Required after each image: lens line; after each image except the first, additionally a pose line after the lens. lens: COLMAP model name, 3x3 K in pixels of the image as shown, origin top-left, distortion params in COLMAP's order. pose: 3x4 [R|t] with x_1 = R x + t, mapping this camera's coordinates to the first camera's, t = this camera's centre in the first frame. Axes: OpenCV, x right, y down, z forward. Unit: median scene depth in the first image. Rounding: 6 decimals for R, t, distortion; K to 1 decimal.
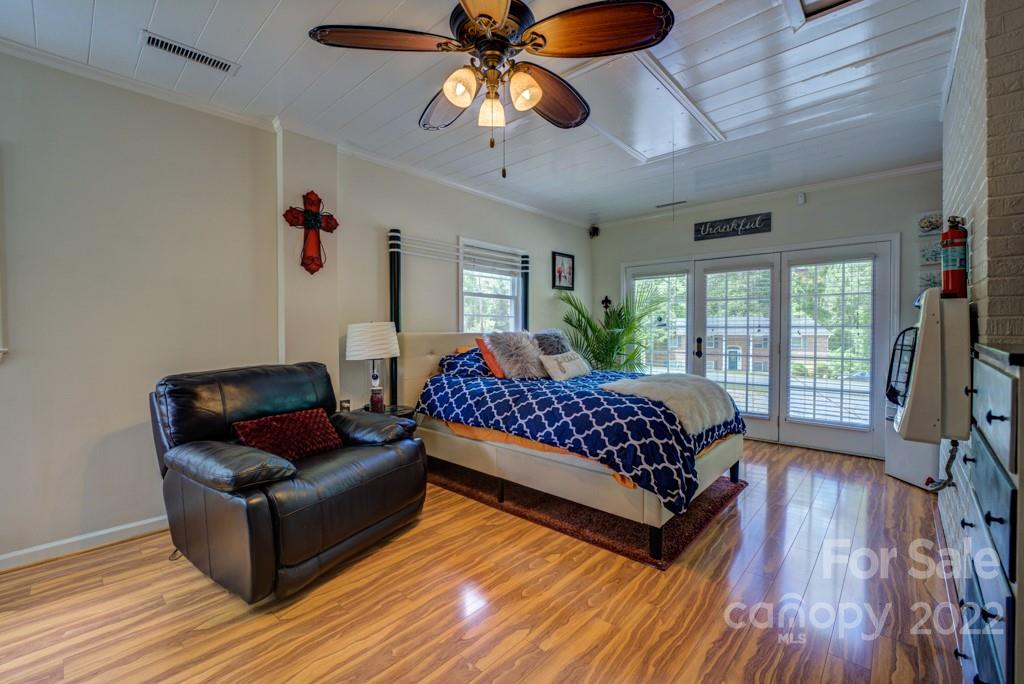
lens RADIAL K [[425.8, 0, 512.0], [0, 425.8, 342.0], [0, 0, 1]] dist [-0.014185, 0.000015]
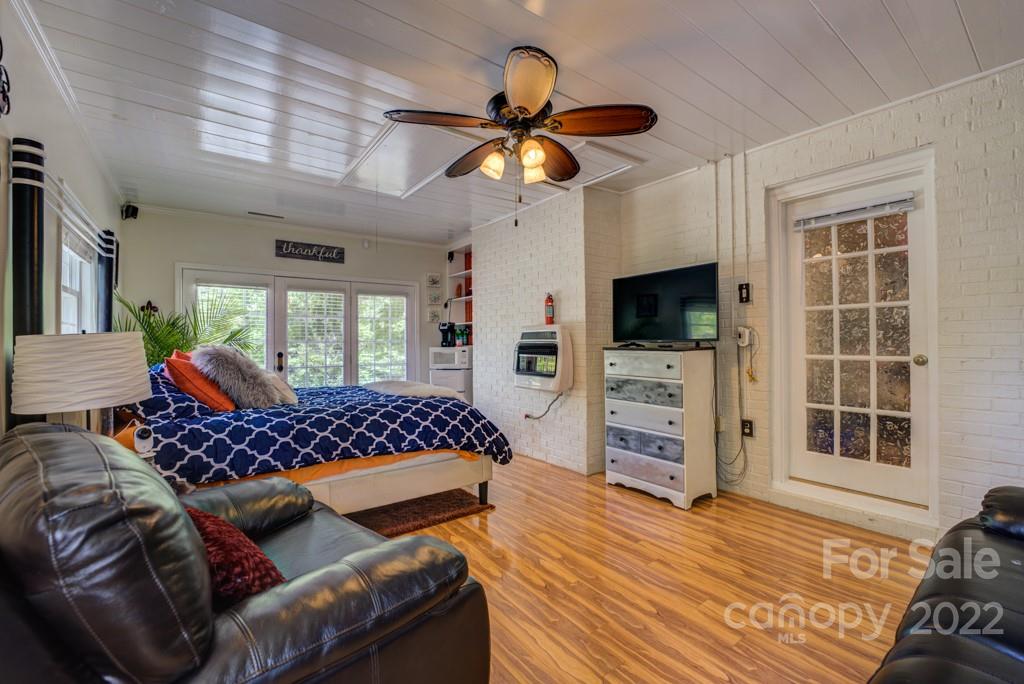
lens RADIAL K [[425.8, 0, 512.0], [0, 425.8, 342.0], [0, 0, 1]] dist [-0.014185, 0.000015]
pose [[0.199823, -0.001367, 0.979831, -0.557678], [0.037606, 0.999273, -0.006275, -0.010395], [-0.979110, 0.038101, 0.199729, 0.328691]]
